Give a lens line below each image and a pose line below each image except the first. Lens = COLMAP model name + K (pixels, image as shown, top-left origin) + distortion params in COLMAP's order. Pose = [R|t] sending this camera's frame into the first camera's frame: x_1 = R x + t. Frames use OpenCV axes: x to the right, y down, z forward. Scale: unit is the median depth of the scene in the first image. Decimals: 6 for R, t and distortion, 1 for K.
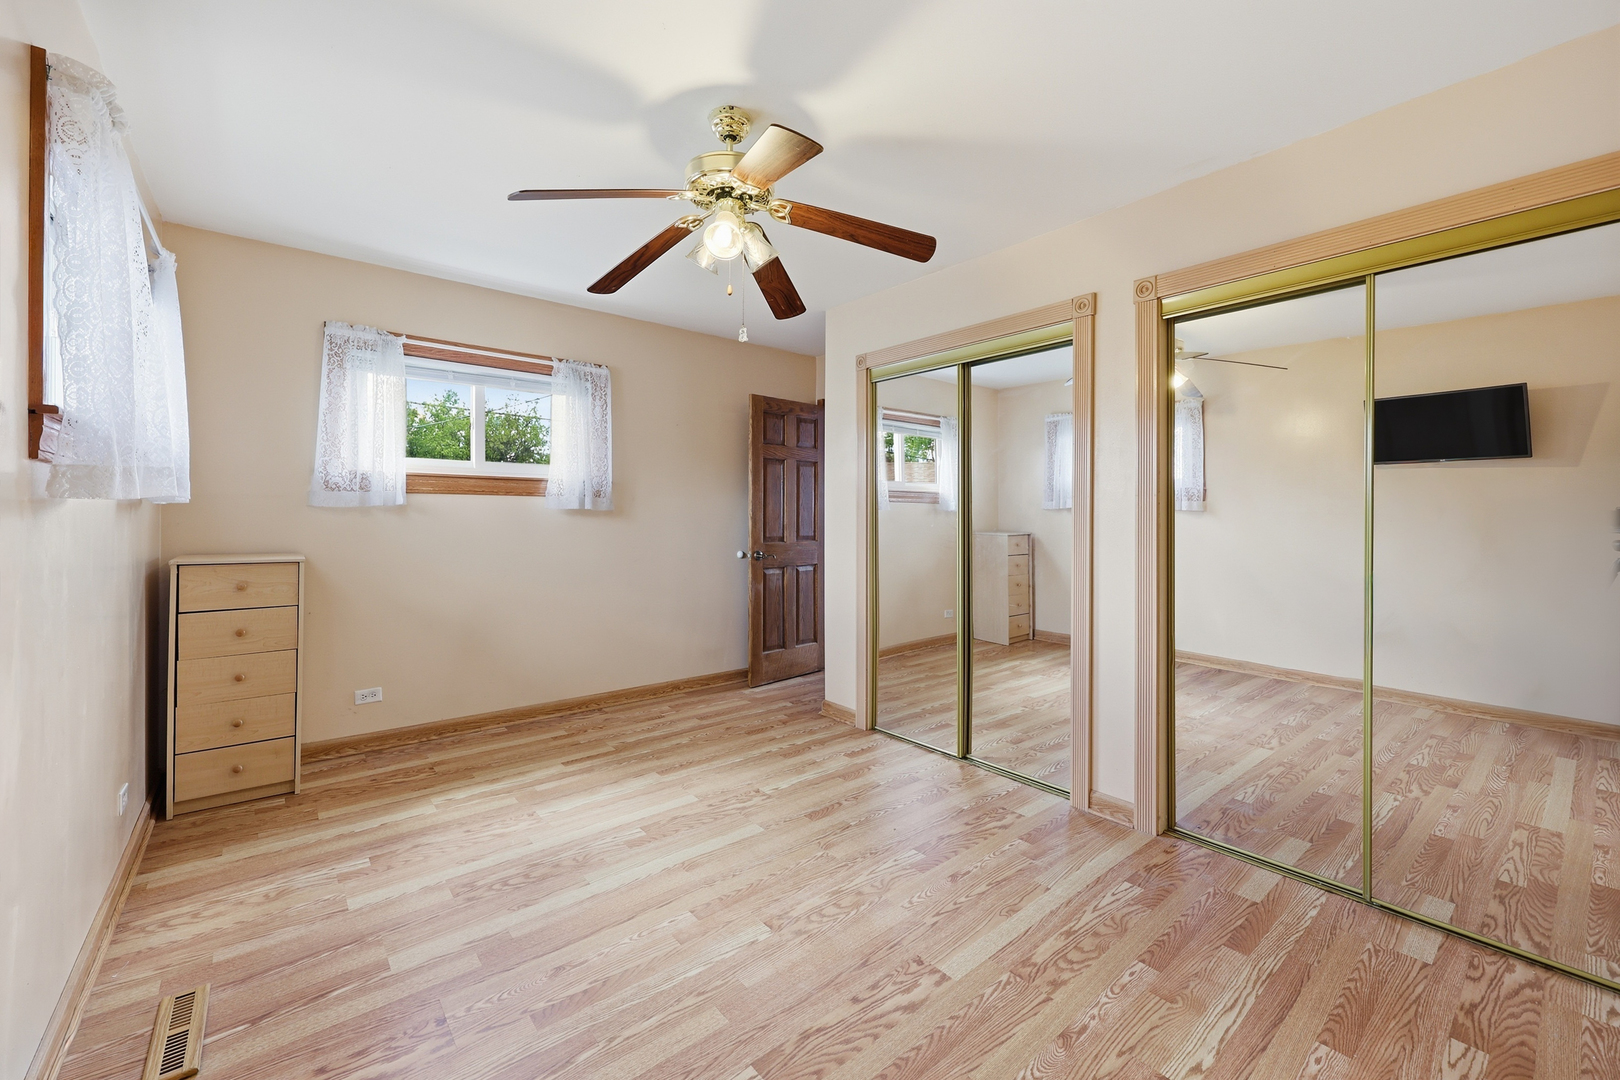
lens RADIAL K [[653.6, 0, 809.4], [0, 653.6, 525.1], [0, 0, 1]] dist [-0.001249, 0.000376]
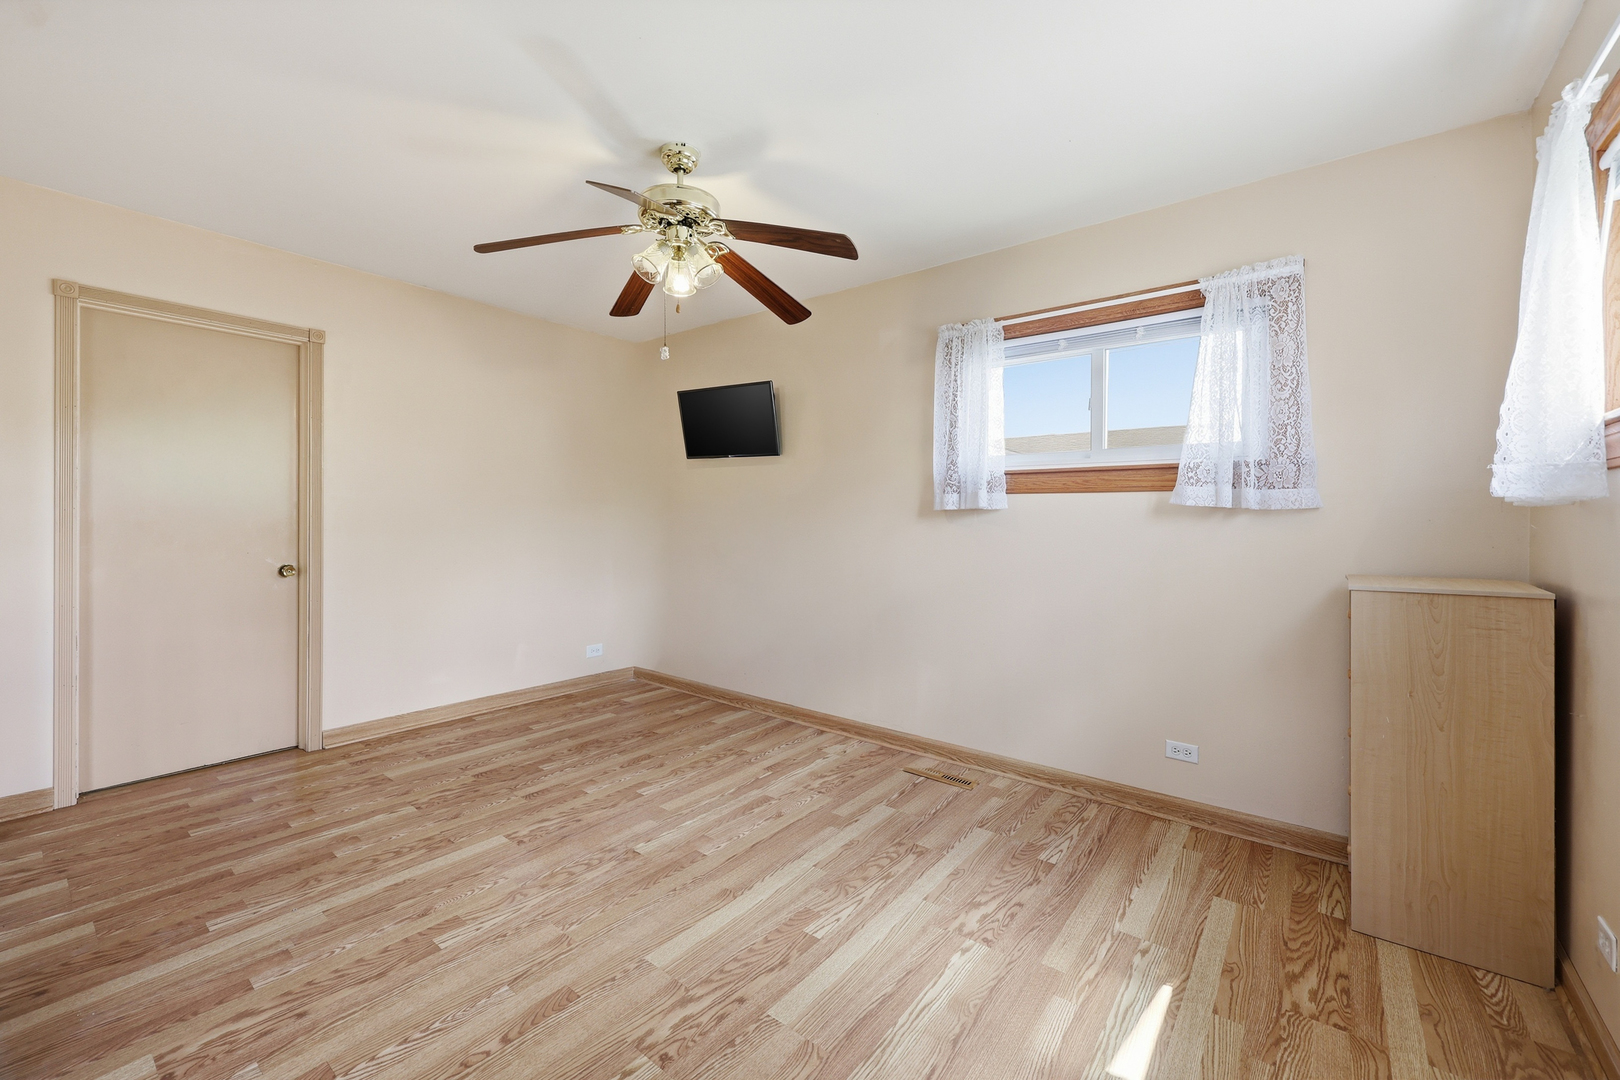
lens RADIAL K [[653.6, 0, 810.1], [0, 653.6, 524.0], [0, 0, 1]] dist [-0.001249, 0.000376]
pose [[-0.978203, -0.010113, -0.207406, -0.116611], [-0.015692, 0.999557, 0.025273, -0.028837], [0.207059, 0.027977, -0.977928, 2.167174]]
